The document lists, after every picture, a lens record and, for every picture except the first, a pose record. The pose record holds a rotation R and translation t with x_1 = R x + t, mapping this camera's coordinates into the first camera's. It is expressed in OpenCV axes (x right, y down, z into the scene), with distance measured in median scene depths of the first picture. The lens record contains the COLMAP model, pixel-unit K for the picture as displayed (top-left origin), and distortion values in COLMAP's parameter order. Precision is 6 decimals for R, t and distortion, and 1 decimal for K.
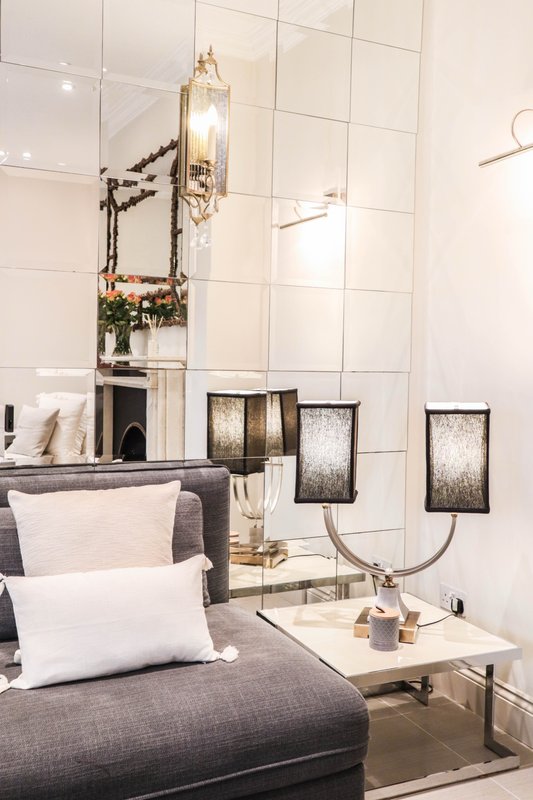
lens RADIAL K [[794.3, 0, 266.8], [0, 794.3, 399.9], [0, 0, 1]] dist [-0.069112, 0.000000]
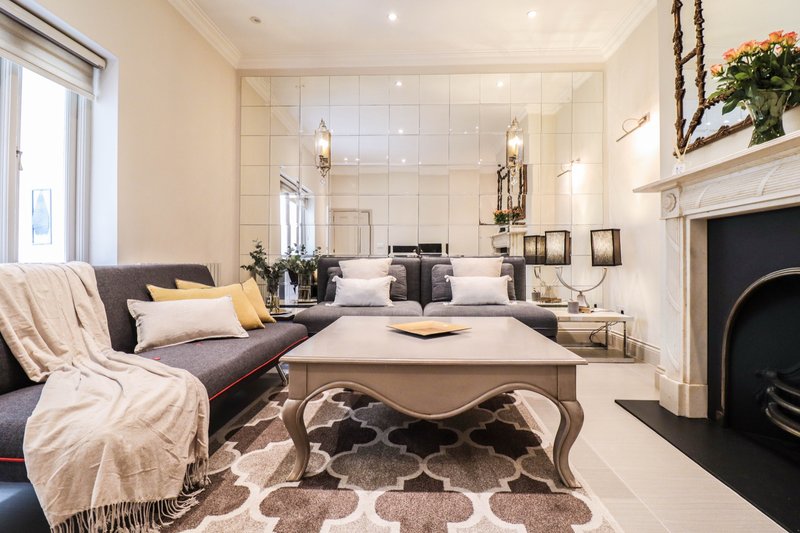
lens RADIAL K [[392.4, 0, 405.4], [0, 392.4, 256.6], [0, 0, 1]] dist [-0.007127, -0.004683]
pose [[0.887531, -0.023167, -0.460165, 0.252249], [-0.006761, 0.997973, -0.063283, 0.196690], [0.460698, 0.059277, 0.885575, -0.537463]]
